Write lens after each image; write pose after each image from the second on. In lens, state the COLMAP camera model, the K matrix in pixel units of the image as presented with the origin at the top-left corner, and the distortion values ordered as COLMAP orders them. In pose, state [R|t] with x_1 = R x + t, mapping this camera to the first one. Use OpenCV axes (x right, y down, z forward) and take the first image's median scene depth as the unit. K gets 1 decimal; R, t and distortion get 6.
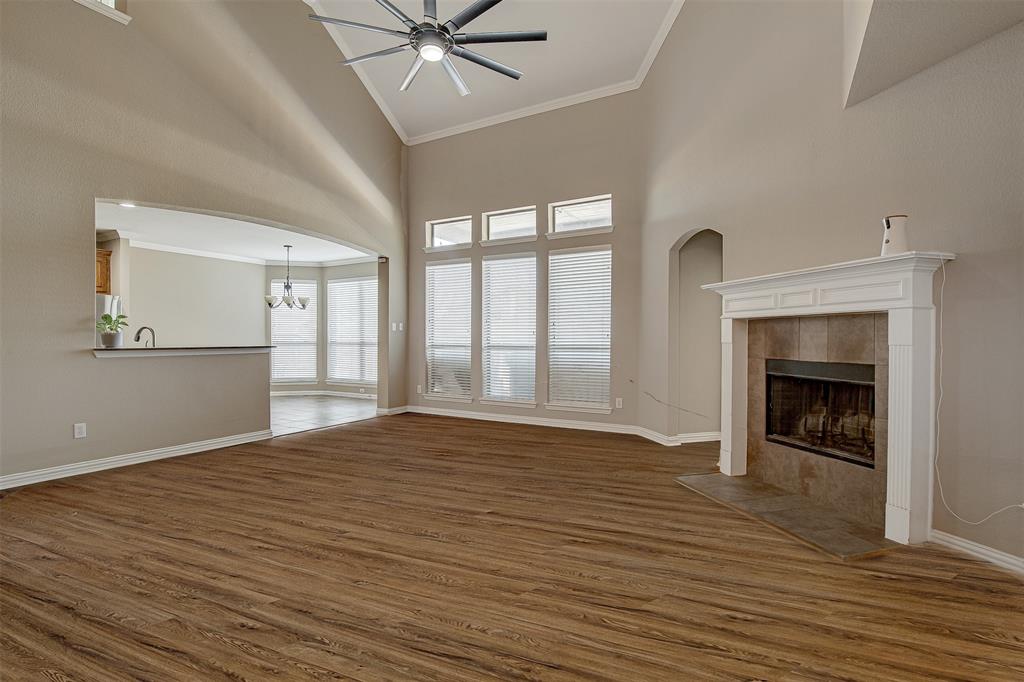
lens RADIAL K [[482.2, 0, 512.0], [0, 482.2, 341.0], [0, 0, 1]] dist [-0.010867, 0.000142]
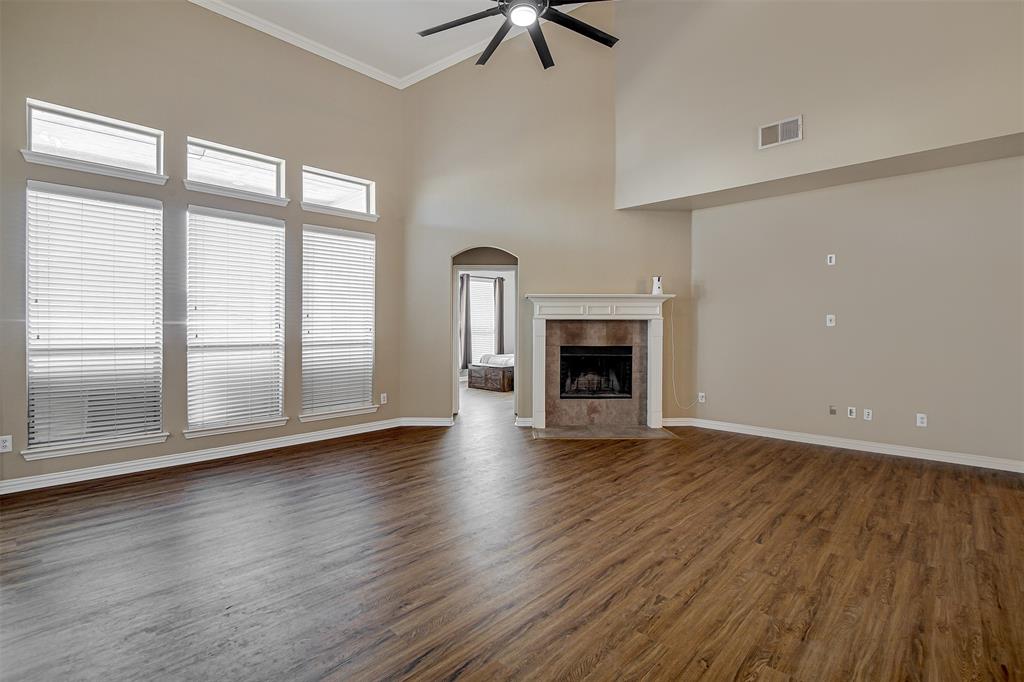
lens RADIAL K [[473.9, 0, 511.2], [0, 473.9, 333.8], [0, 0, 1]] dist [-0.017988, 0.000183]
pose [[0.244026, -0.015134, 0.969651, -0.641537], [0.004296, 0.999885, 0.014524, -0.016336], [-0.969759, 0.000621, 0.244063, 0.508377]]
